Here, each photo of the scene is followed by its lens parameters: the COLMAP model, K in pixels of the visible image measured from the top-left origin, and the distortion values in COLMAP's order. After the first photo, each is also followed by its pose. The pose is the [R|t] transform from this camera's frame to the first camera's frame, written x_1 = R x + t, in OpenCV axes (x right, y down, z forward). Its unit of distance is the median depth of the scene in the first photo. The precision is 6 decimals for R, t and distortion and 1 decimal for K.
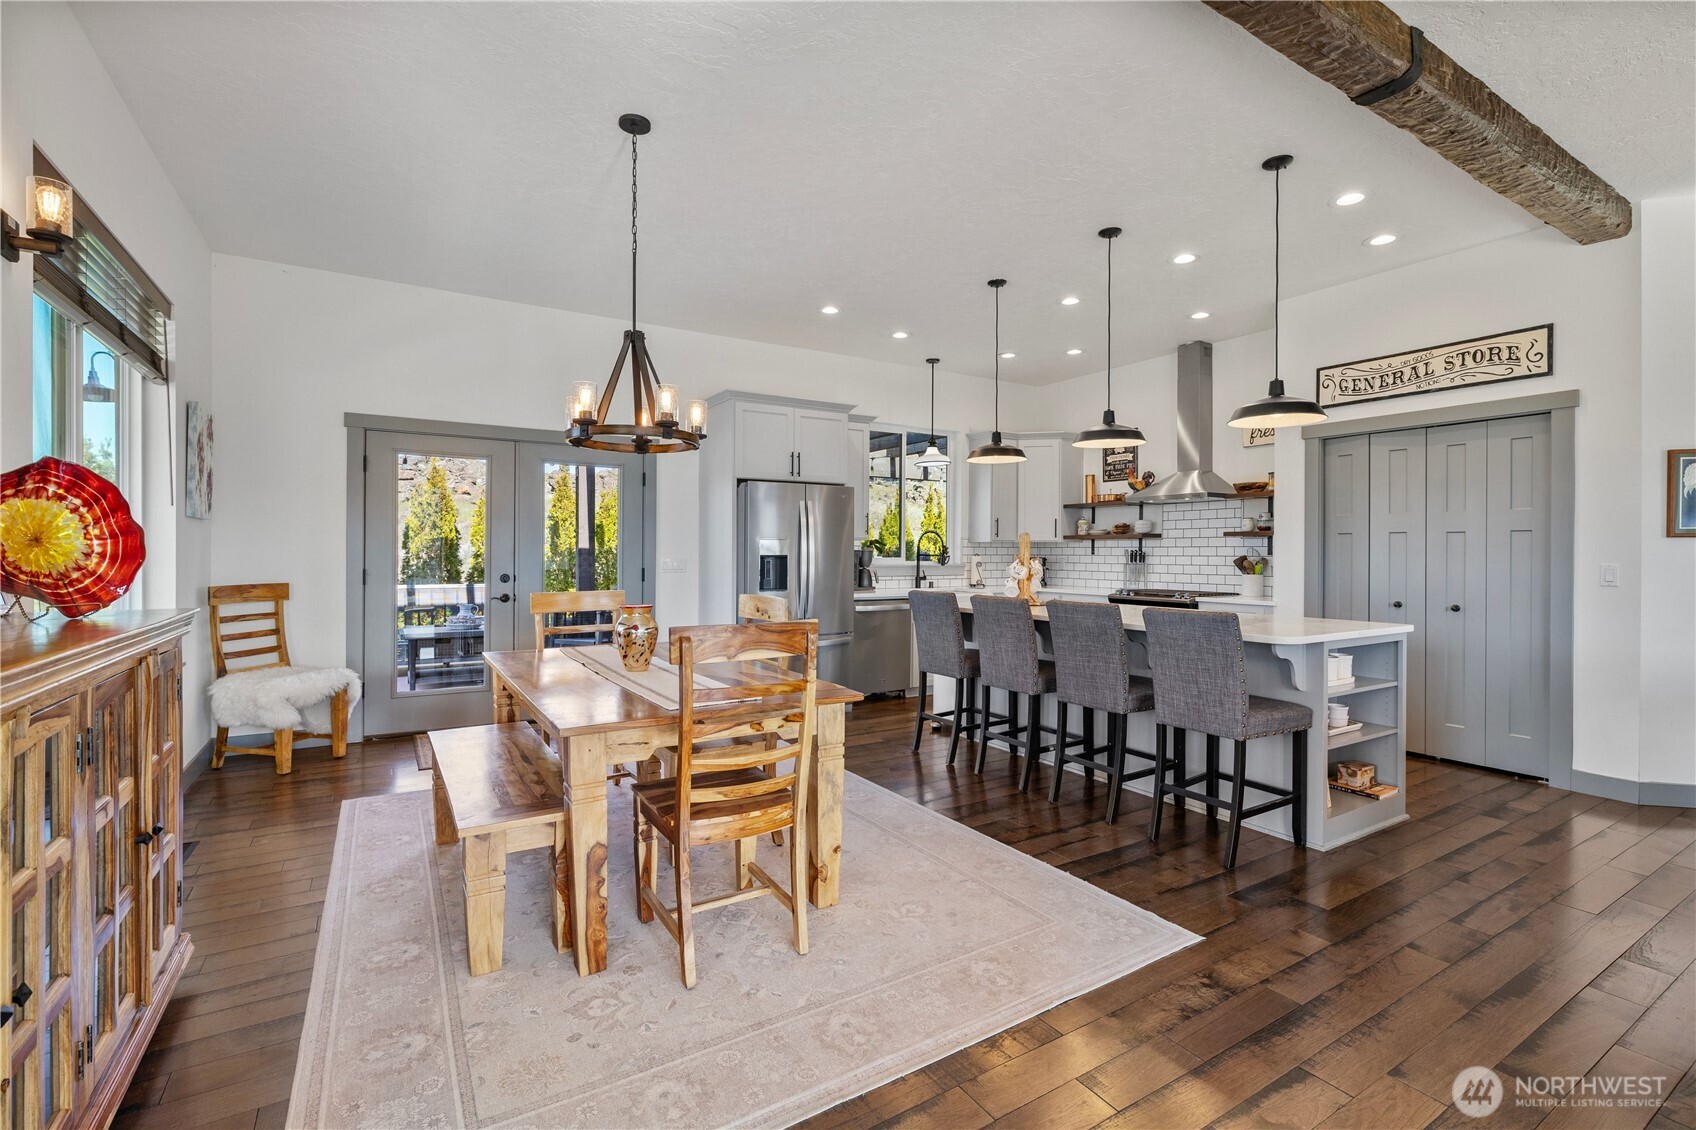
lens RADIAL K [[755.5, 0, 848.7], [0, 755.5, 559.4], [0, 0, 1]] dist [-0.001250, -0.000015]
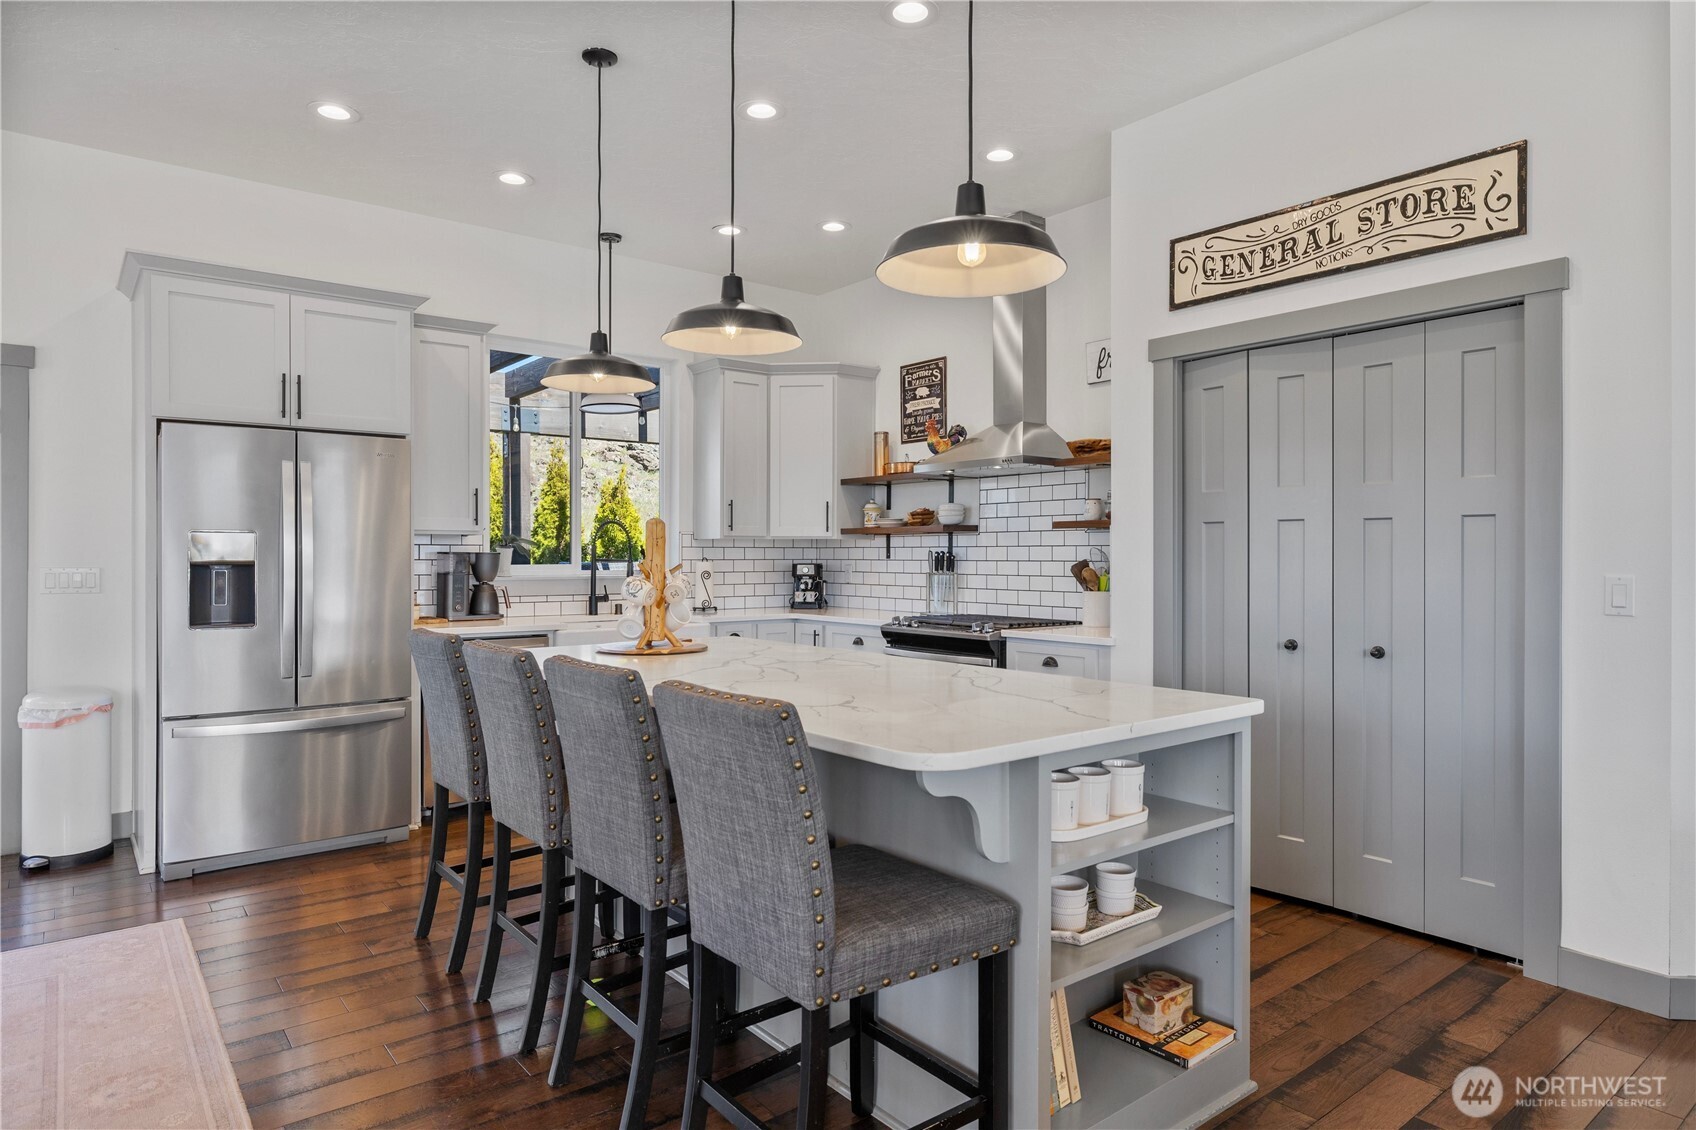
lens RADIAL K [[983.4, 0, 847.5], [0, 983.4, 563.8], [0, 0, 1]] dist [0.003260, 0.000240]
pose [[0.993281, -0.002449, 0.115698, 0.203020], [0.002628, 0.999996, -0.001398, -0.001298], [-0.115694, 0.001693, 0.993283, 0.195820]]
